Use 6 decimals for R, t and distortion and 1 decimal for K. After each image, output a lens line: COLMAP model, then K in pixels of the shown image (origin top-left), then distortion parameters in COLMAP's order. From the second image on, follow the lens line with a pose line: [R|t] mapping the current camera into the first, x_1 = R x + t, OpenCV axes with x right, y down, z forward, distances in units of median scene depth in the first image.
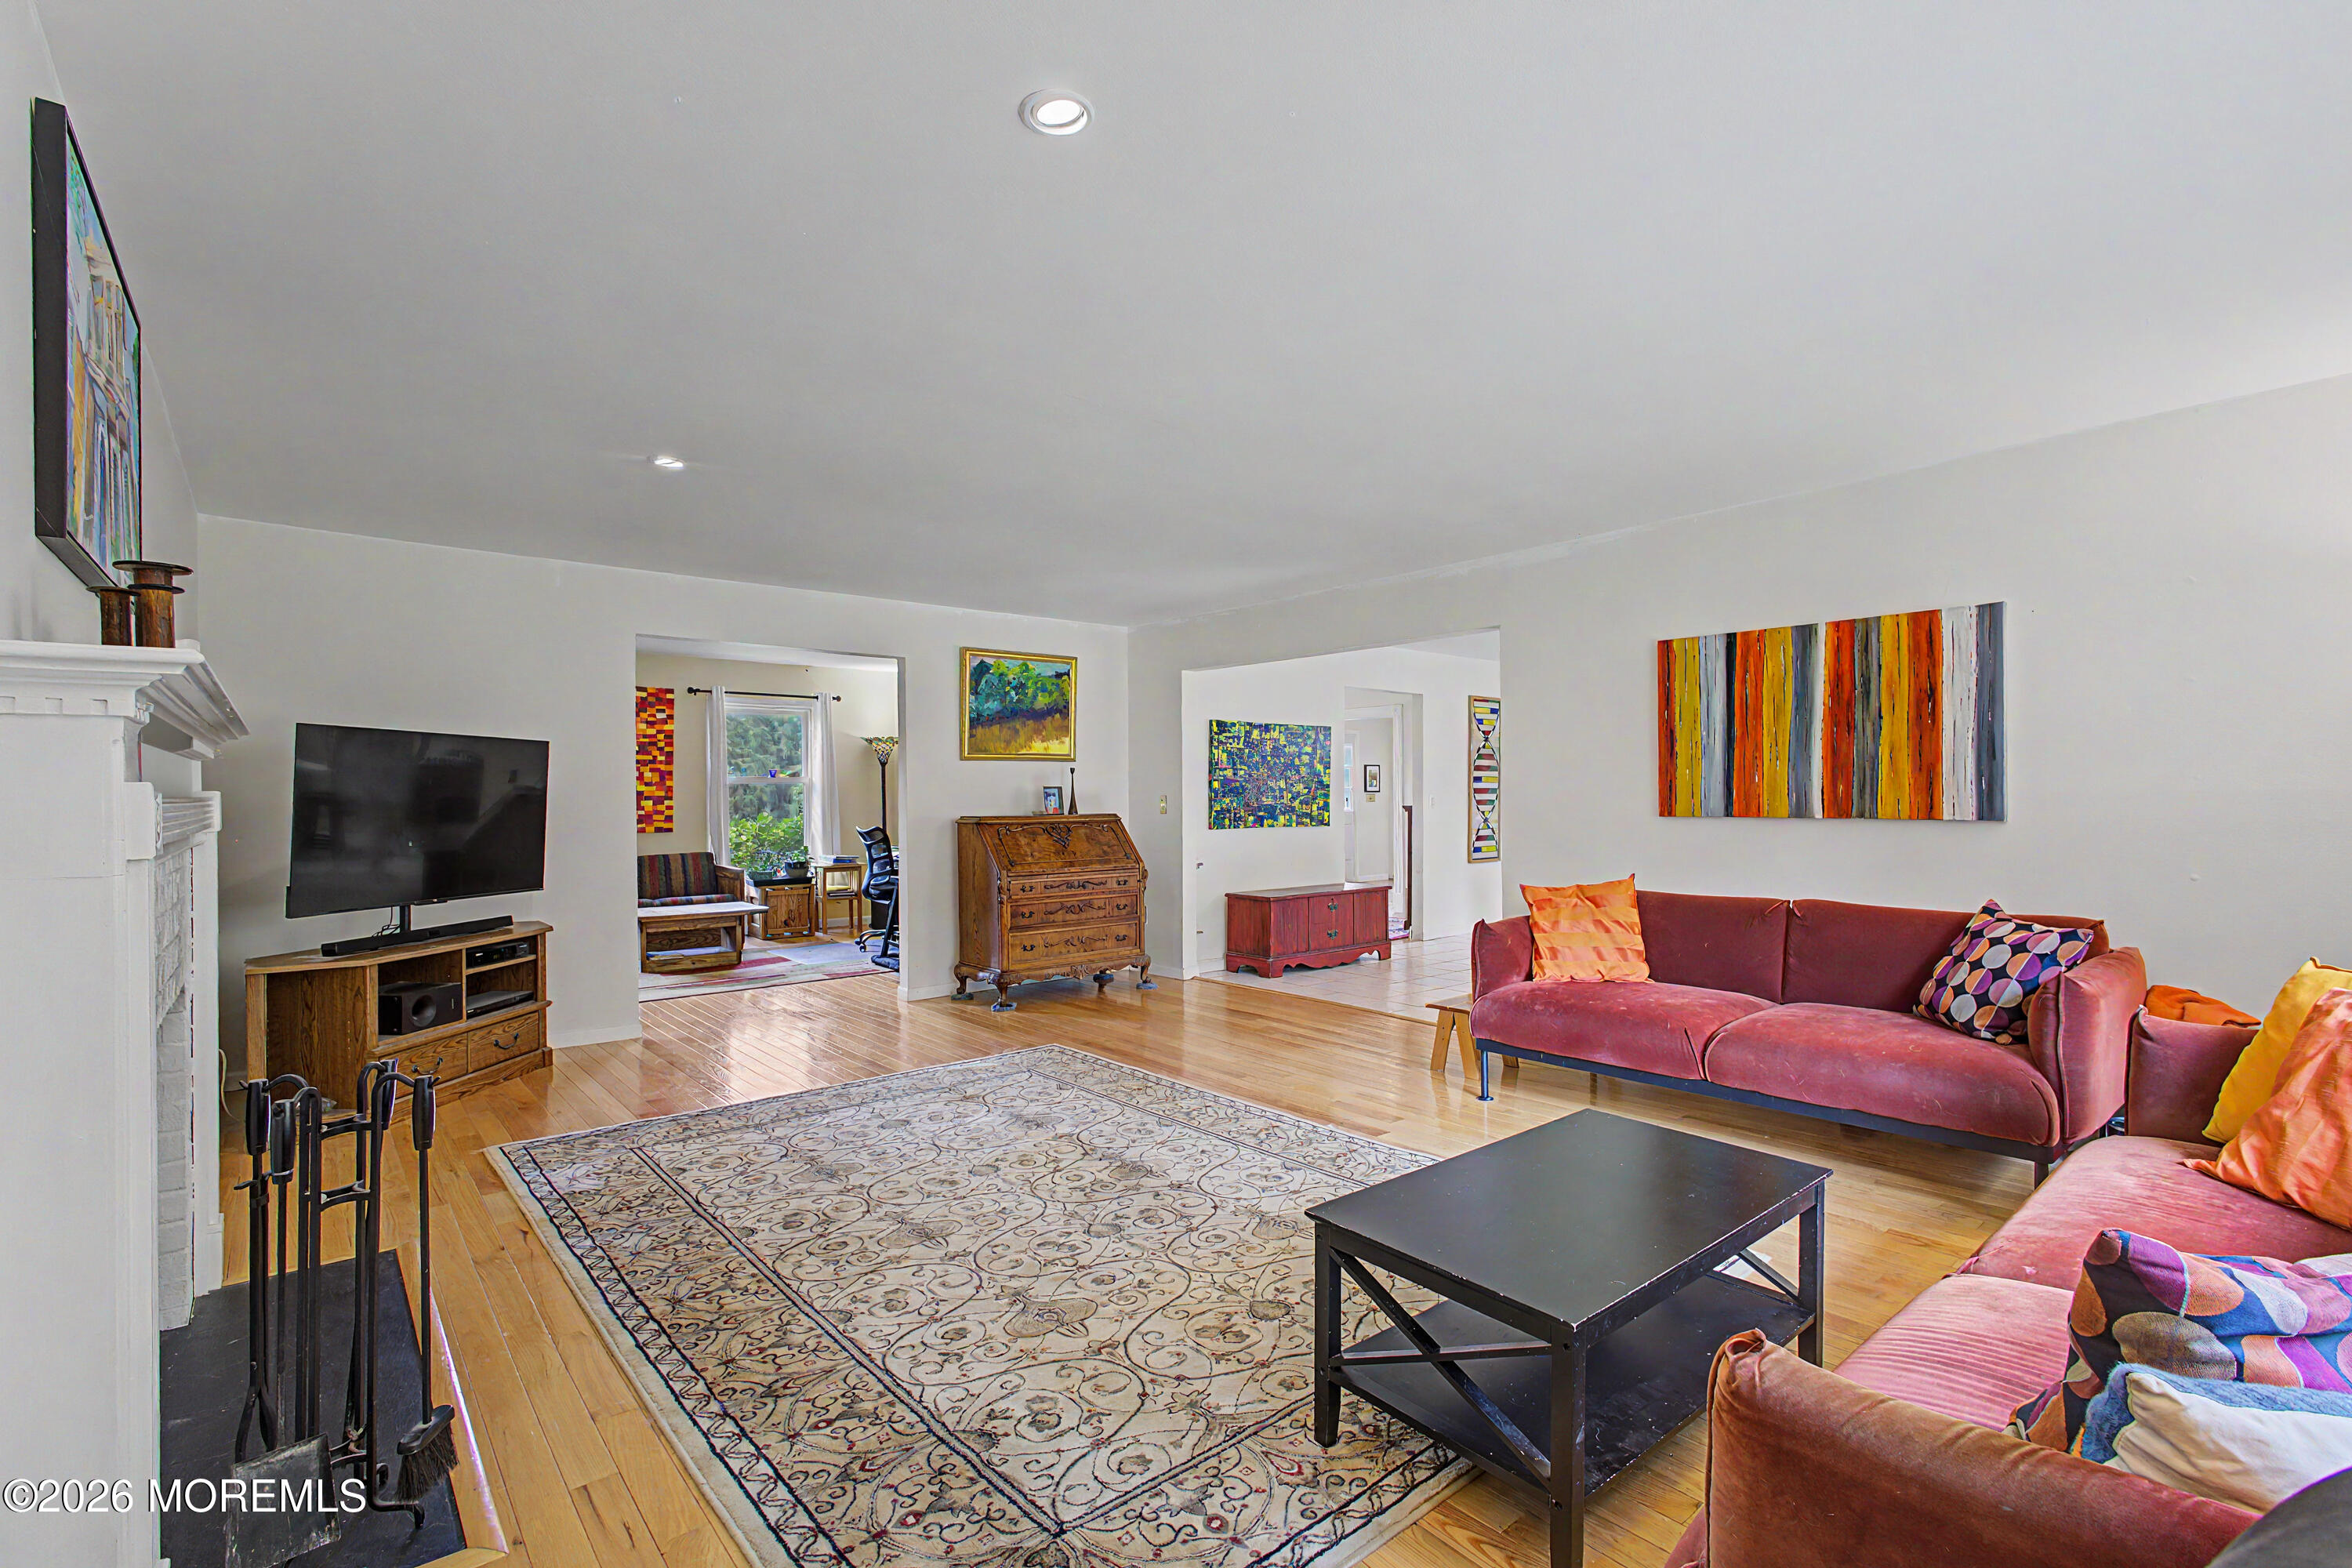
lens RADIAL K [[1021.9, 0, 1173.9], [0, 1021.9, 786.7], [0, 0, 1]] dist [0.000273, 0.000701]
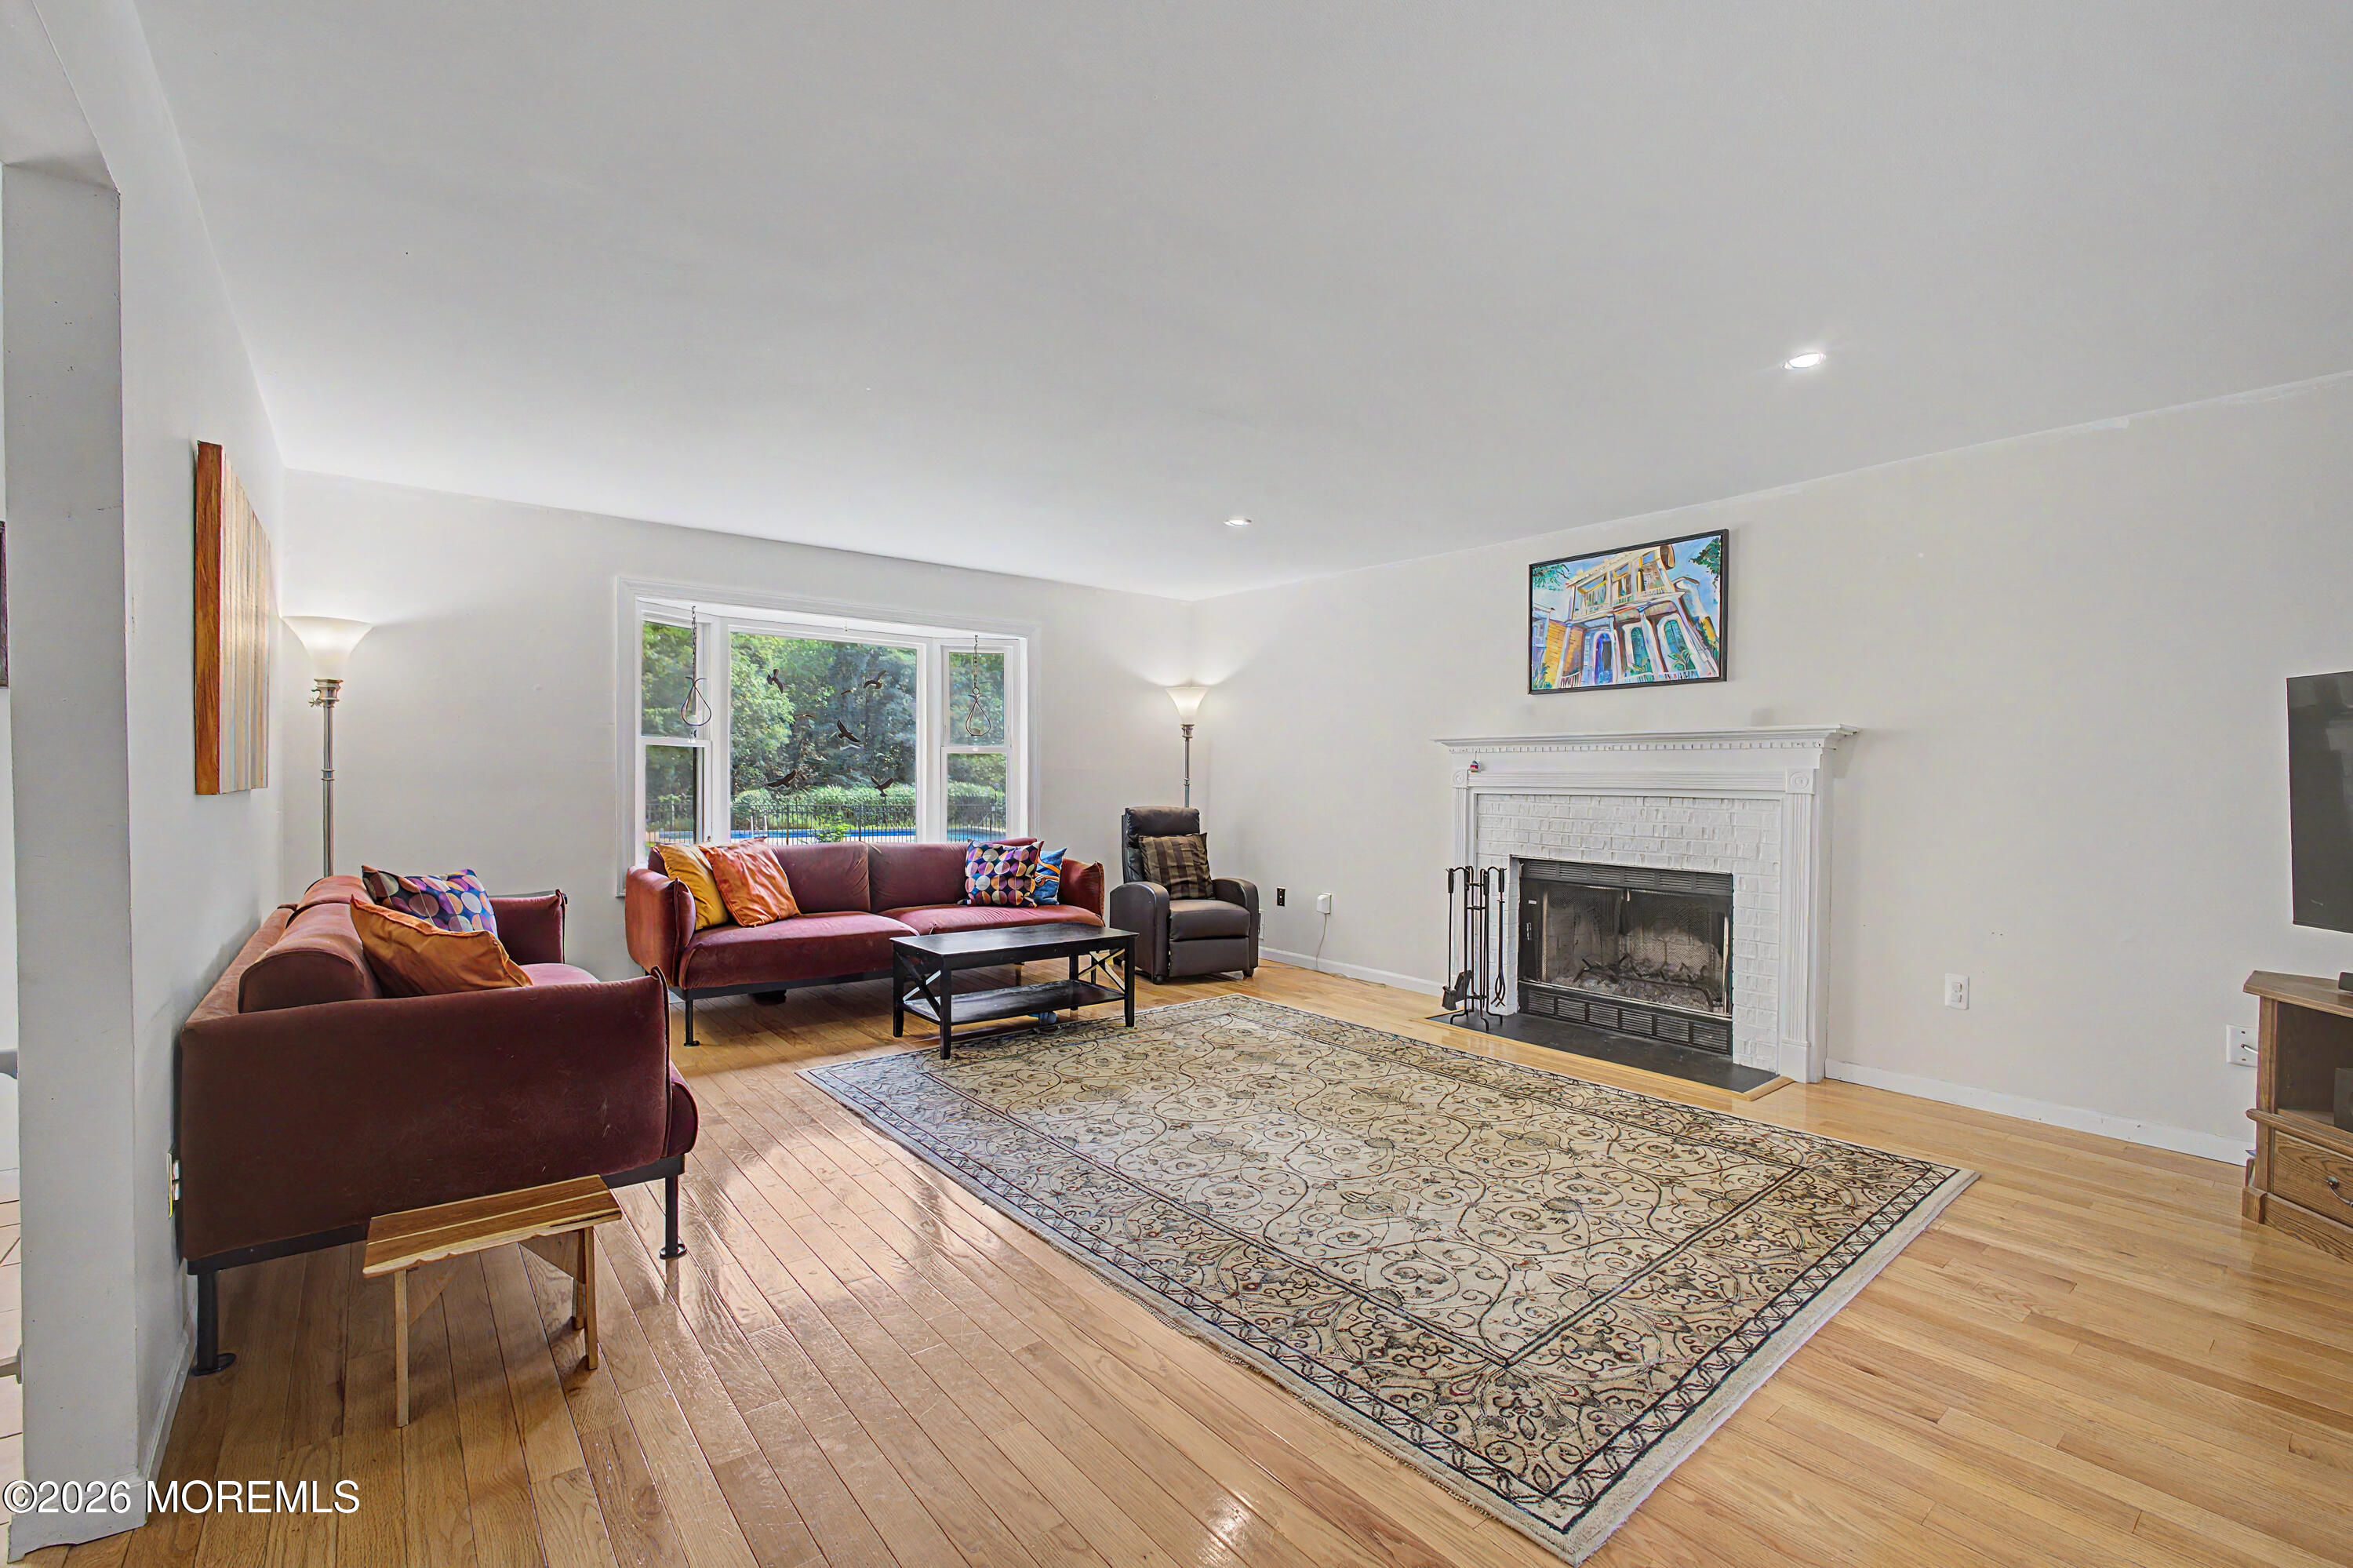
lens RADIAL K [[1022.4, 0, 1175.3], [0, 1022.4, 790.8], [0, 0, 1]] dist [0.000273, 0.000701]
pose [[-0.999868, -0.004947, 0.015449, -0.000820], [-0.004889, 0.999981, 0.003831, 0.025663], [-0.015467, 0.003755, -0.999873, 1.683153]]
